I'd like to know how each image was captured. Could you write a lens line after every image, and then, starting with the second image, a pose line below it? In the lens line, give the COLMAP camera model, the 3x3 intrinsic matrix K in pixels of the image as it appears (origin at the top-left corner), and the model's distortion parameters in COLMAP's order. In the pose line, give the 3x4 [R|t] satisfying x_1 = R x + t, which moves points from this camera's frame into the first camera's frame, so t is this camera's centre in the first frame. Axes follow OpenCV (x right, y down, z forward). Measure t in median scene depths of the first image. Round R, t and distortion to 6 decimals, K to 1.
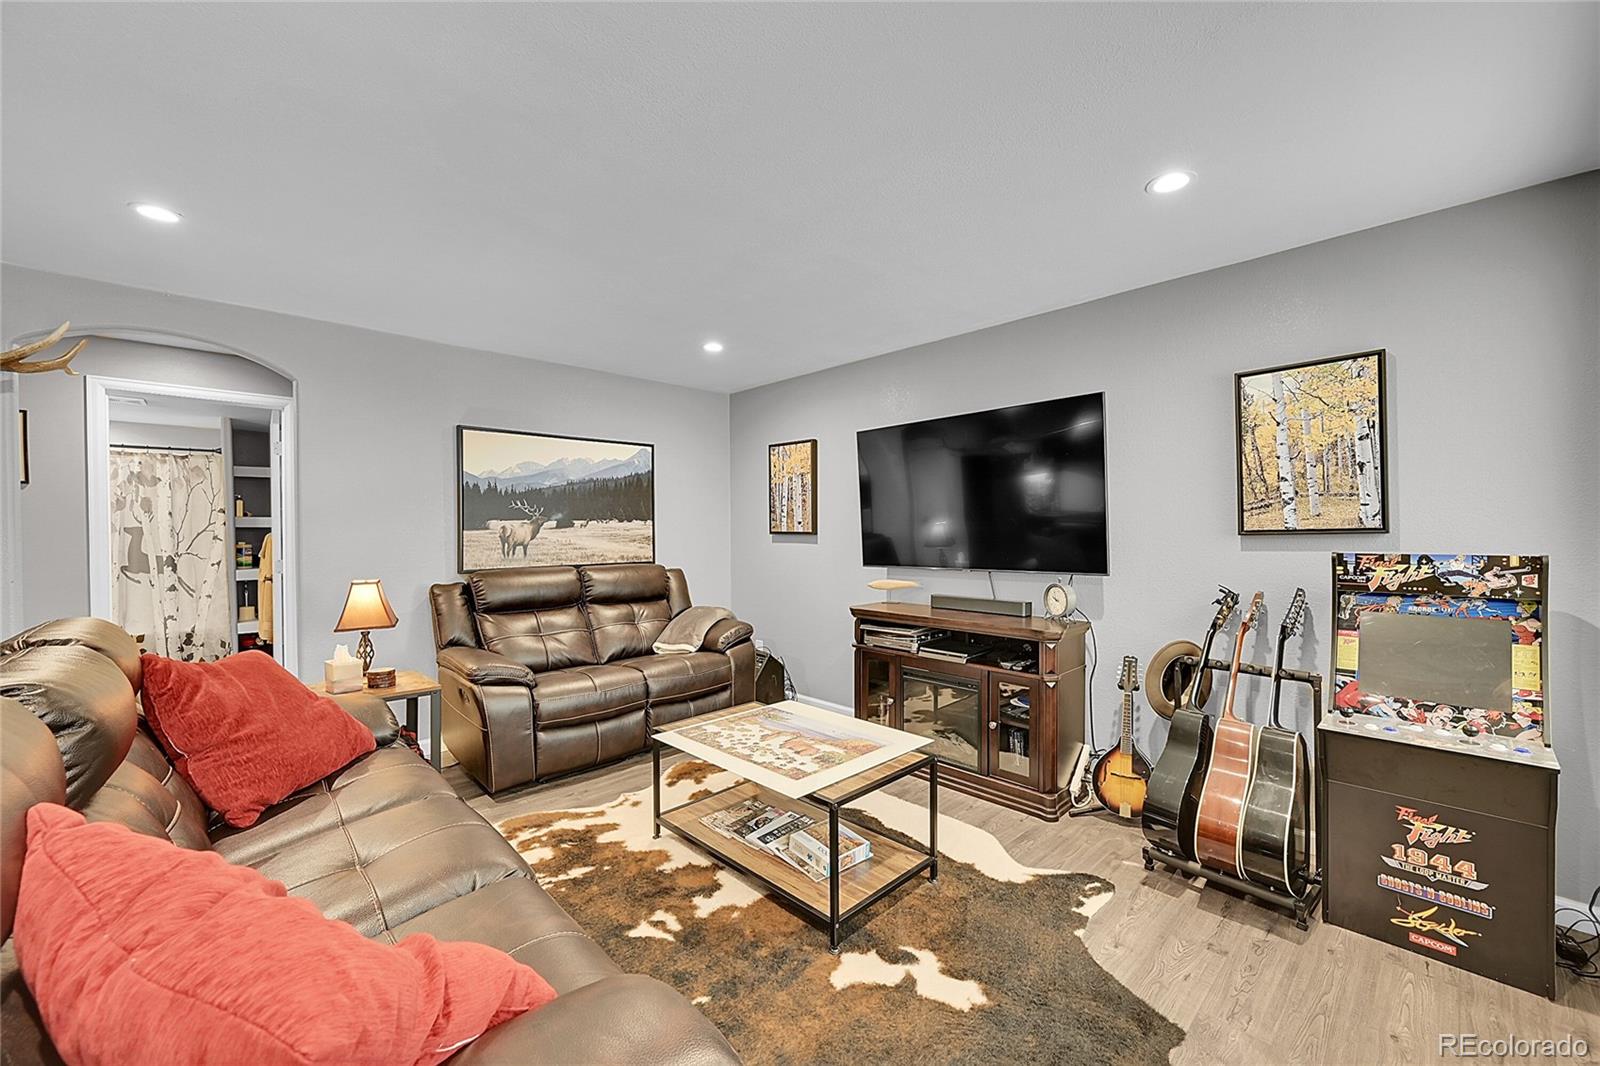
lens RADIAL K [[628.2, 0, 800.0], [0, 628.2, 536.3], [0, 0, 1]] dist [-0.004015, 0.000673]
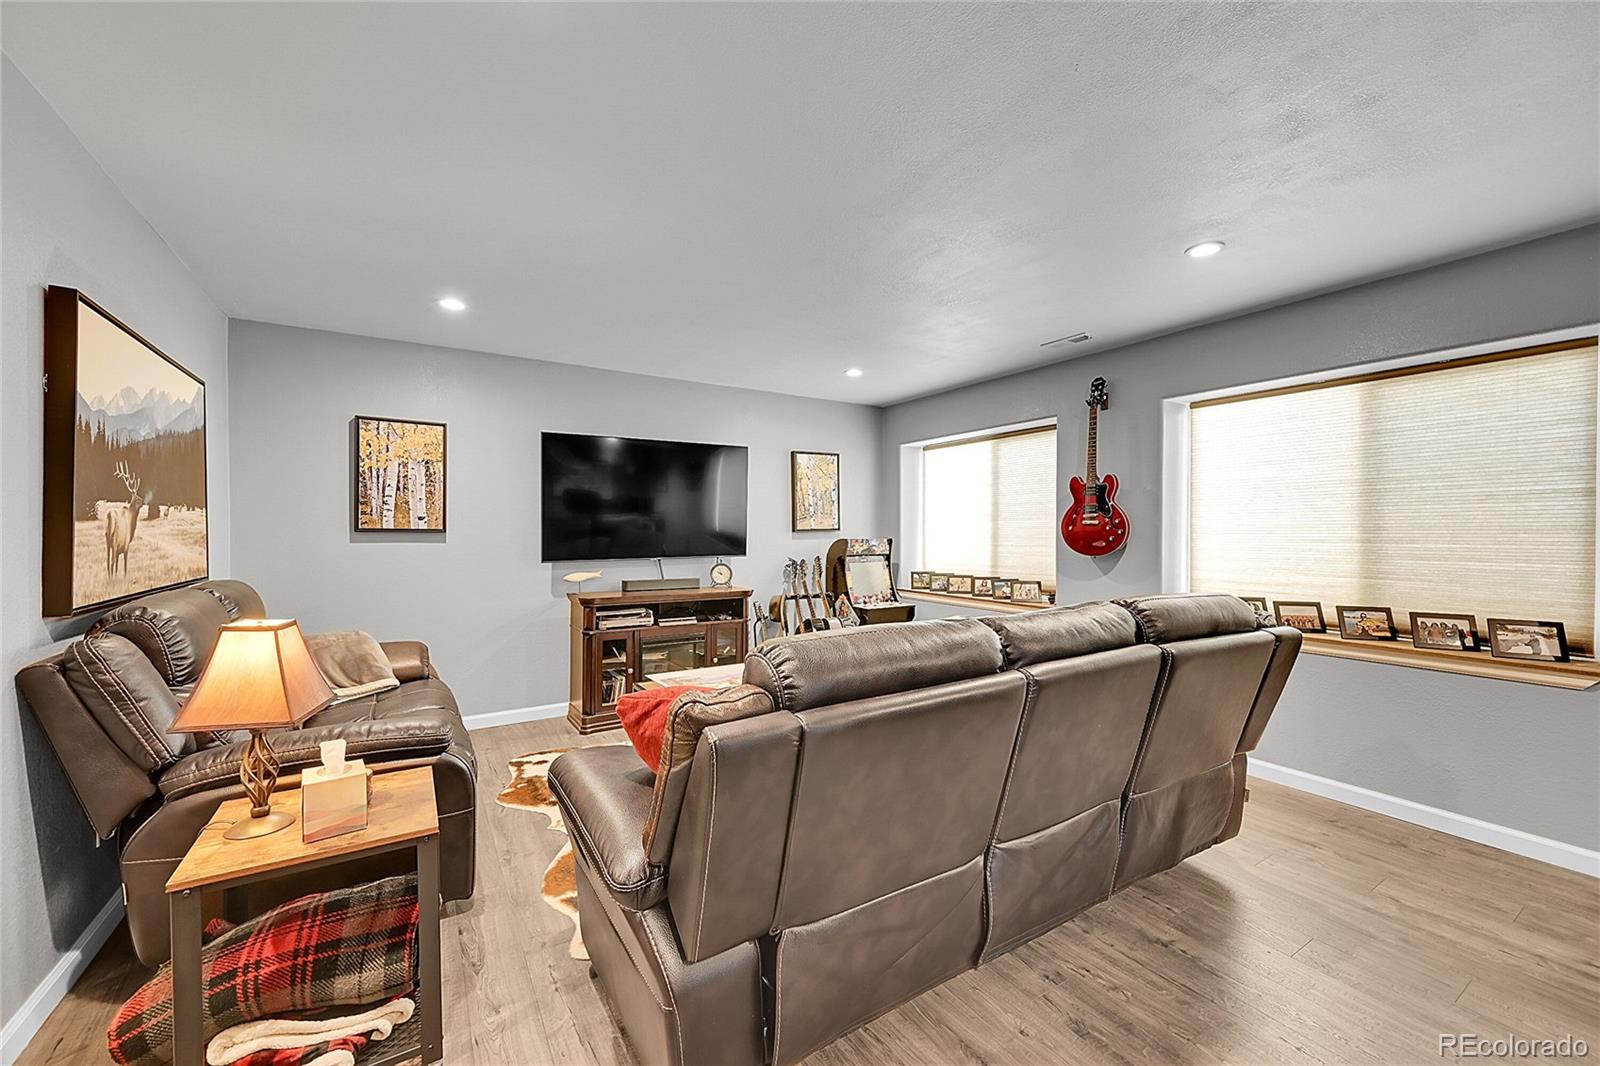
lens RADIAL K [[628.2, 0, 797.3], [0, 628.2, 532.8], [0, 0, 1]] dist [-0.004015, 0.000673]
pose [[0.214455, 0.000583, 0.976734, -1.109014], [0.006362, 0.999978, -0.001994, 0.004960], [-0.976713, 0.006642, 0.214446, 0.497092]]
